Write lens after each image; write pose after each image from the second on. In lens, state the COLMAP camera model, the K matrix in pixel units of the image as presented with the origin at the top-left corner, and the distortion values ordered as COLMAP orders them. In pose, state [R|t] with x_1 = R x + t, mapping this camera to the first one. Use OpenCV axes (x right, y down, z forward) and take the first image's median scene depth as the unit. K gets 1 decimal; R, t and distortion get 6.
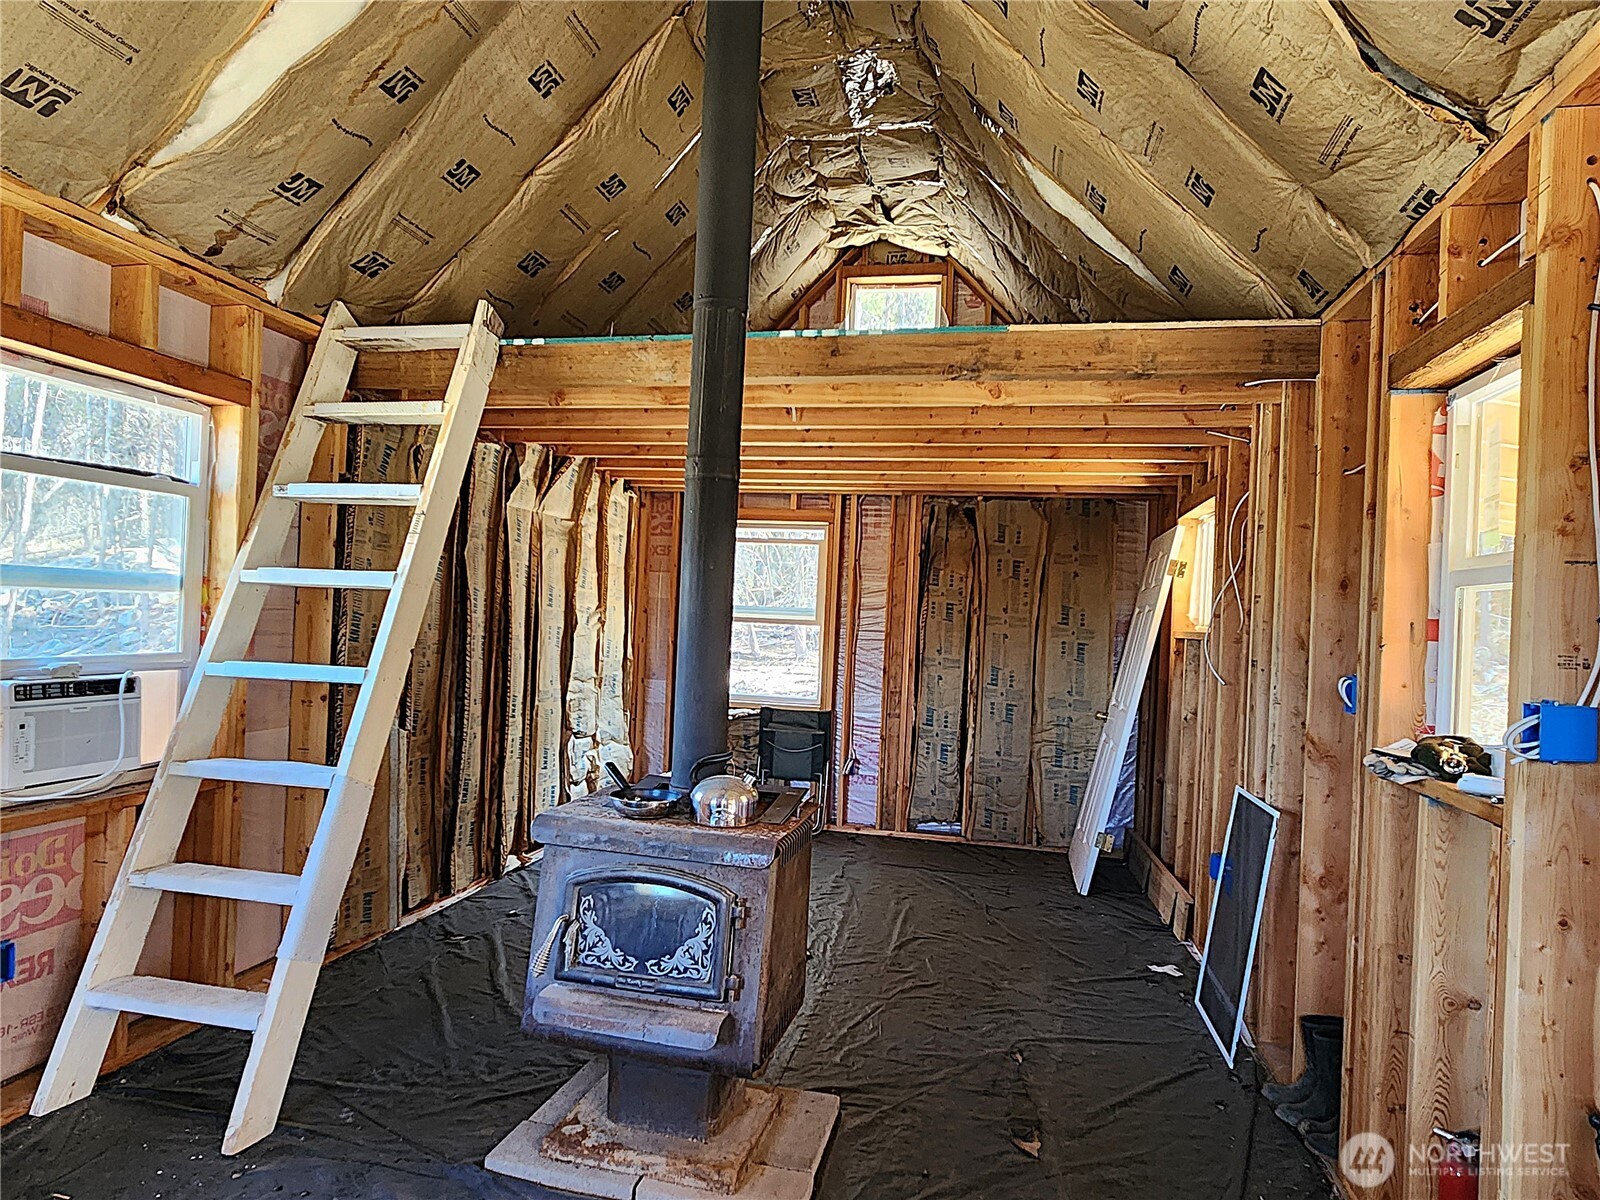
lens RADIAL K [[1009.5, 0, 800.0], [0, 1009.5, 600.0], [0, 0, 1]] dist [0.003327, 0.001094]
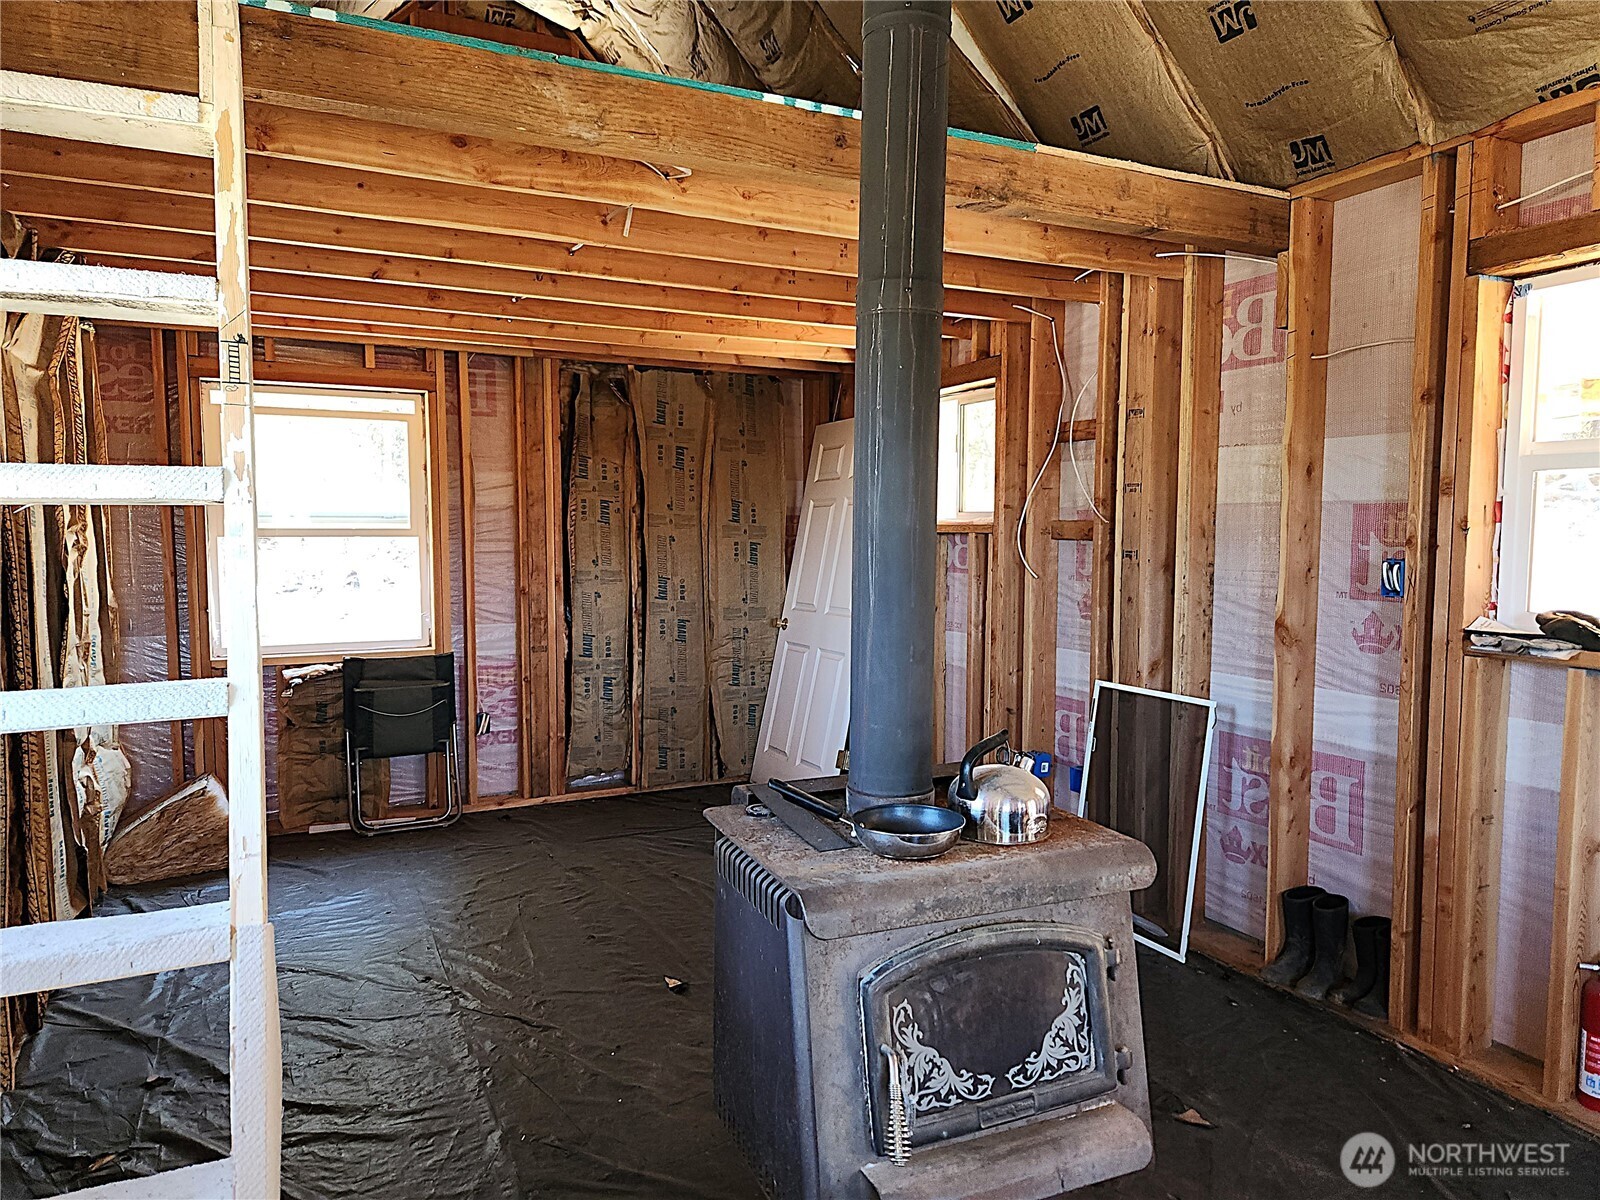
lens RADIAL K [[1092.6, 0, 800.0], [0, 1092.6, 600.0], [0, 0, 1]] dist [0.094937, -0.110630]
pose [[0.768239, -0.085560, 0.634420, -0.293104], [0.021797, 0.993950, 0.107653, -0.008764], [-0.639792, -0.068875, 0.765456, 0.244804]]
